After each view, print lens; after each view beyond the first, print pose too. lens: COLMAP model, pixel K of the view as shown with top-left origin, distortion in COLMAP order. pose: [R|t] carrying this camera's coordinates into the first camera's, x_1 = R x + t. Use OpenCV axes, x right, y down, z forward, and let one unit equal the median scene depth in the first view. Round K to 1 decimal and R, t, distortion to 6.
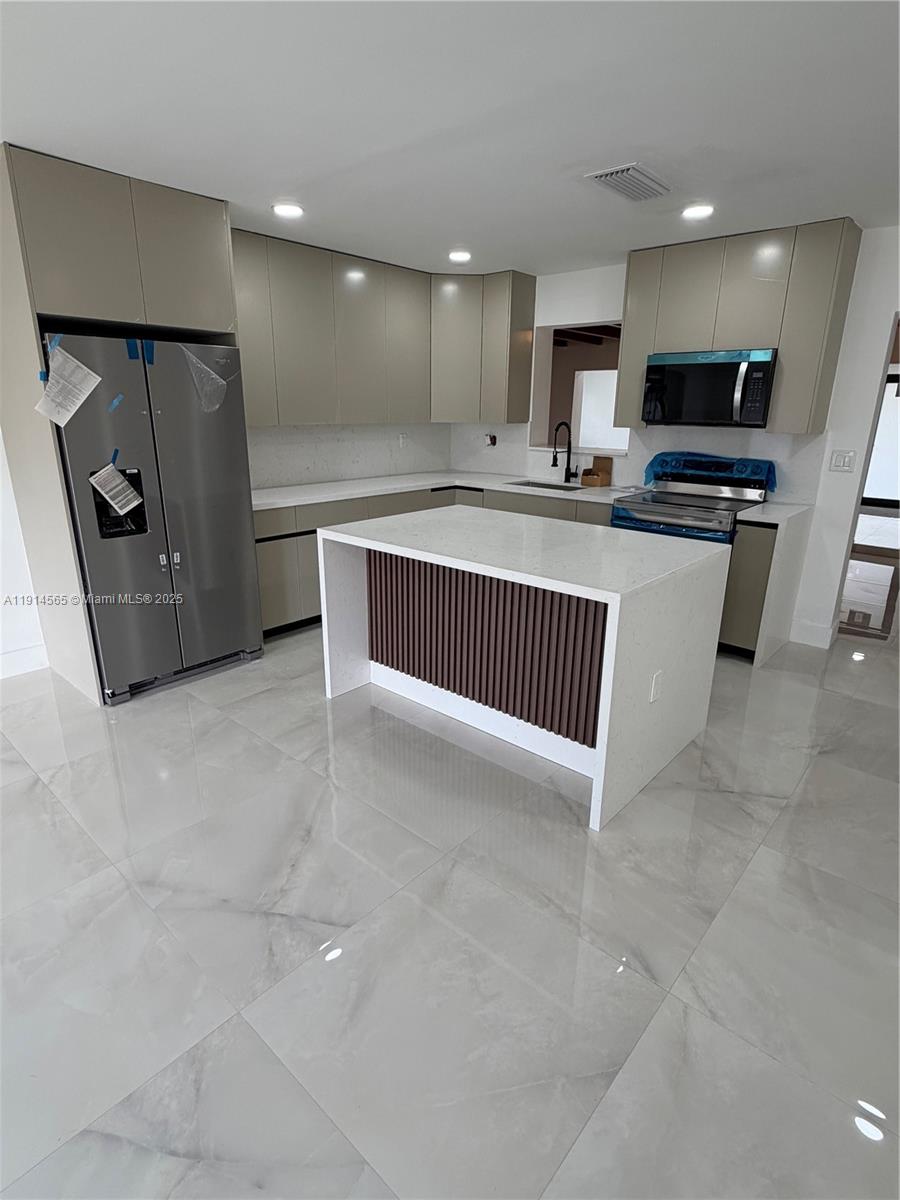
lens RADIAL K [[623.8, 0, 454.0], [0, 623.8, 599.4], [0, 0, 1]] dist [-0.000854, 0.001805]
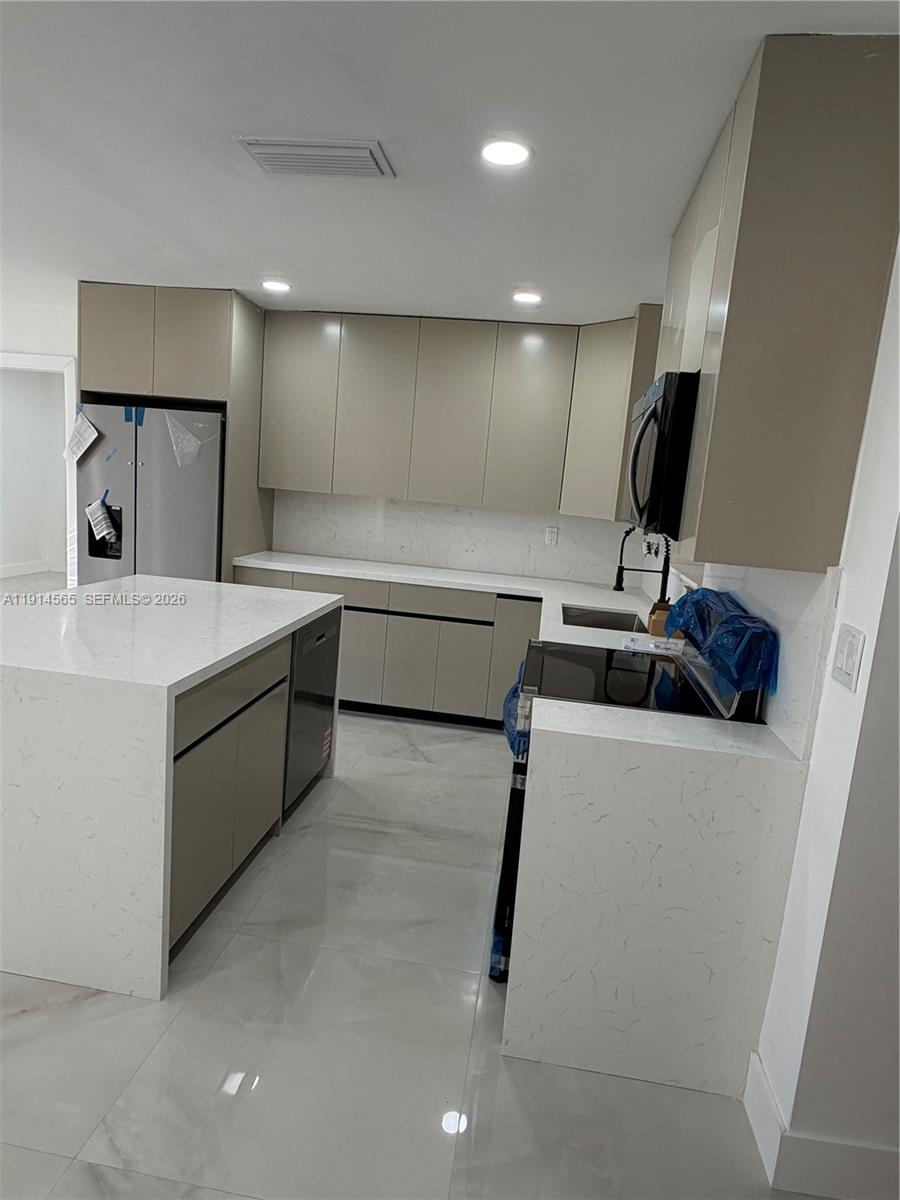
lens RADIAL K [[711.0, 0, 449.5], [0, 711.0, 600.1], [0, 0, 1]] dist [0.004148, 0.000384]
pose [[0.554903, 0.169556, -0.814453, 0.867944], [-0.320756, 0.946920, -0.021404, -0.180228], [0.767593, 0.273117, 0.579834, 0.619588]]
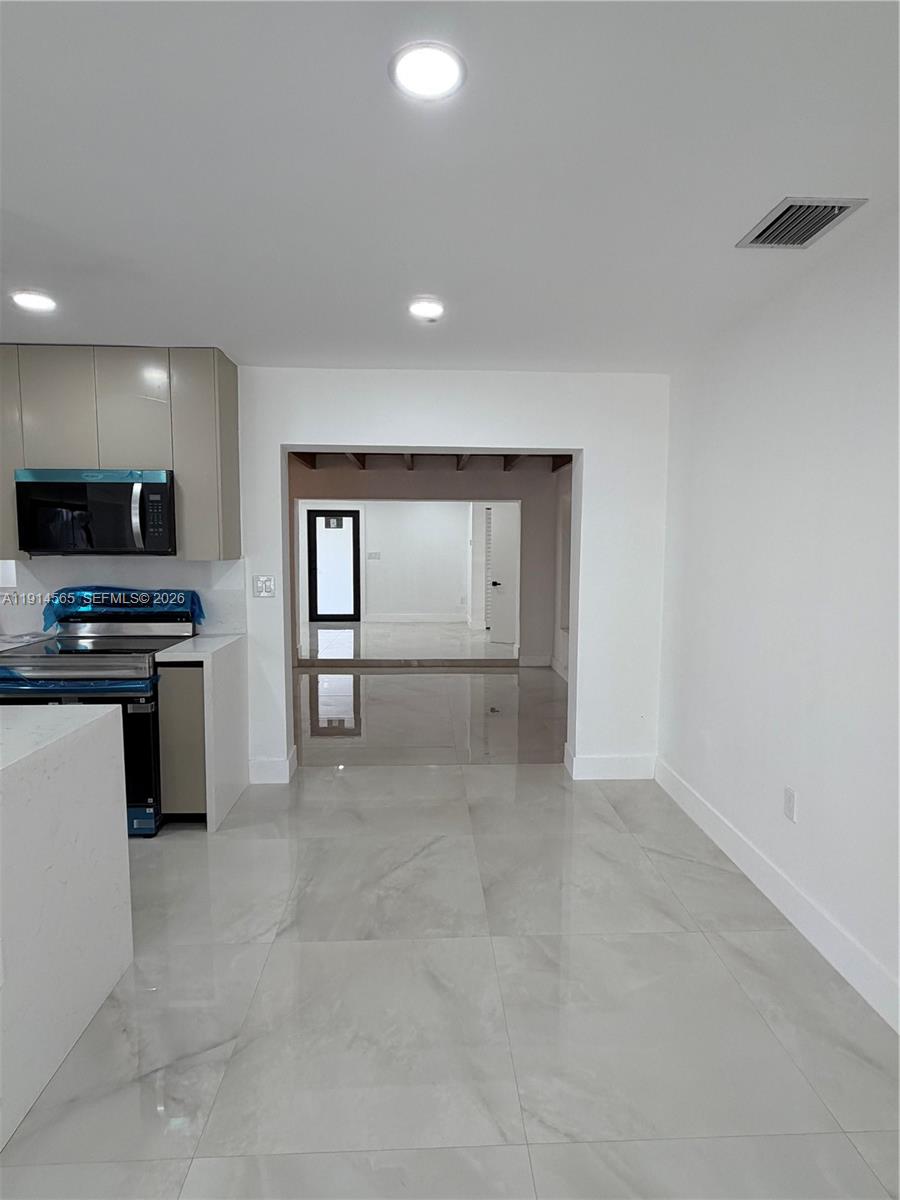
lens RADIAL K [[623.8, 0, 456.8], [0, 623.8, 604.6], [0, 0, 1]] dist [-0.000854, 0.001805]
pose [[0.710232, -0.078849, 0.699538, 0.160200], [0.213498, 0.971032, -0.107311, -0.027212], [-0.670812, 0.225566, 0.706492, 0.124840]]
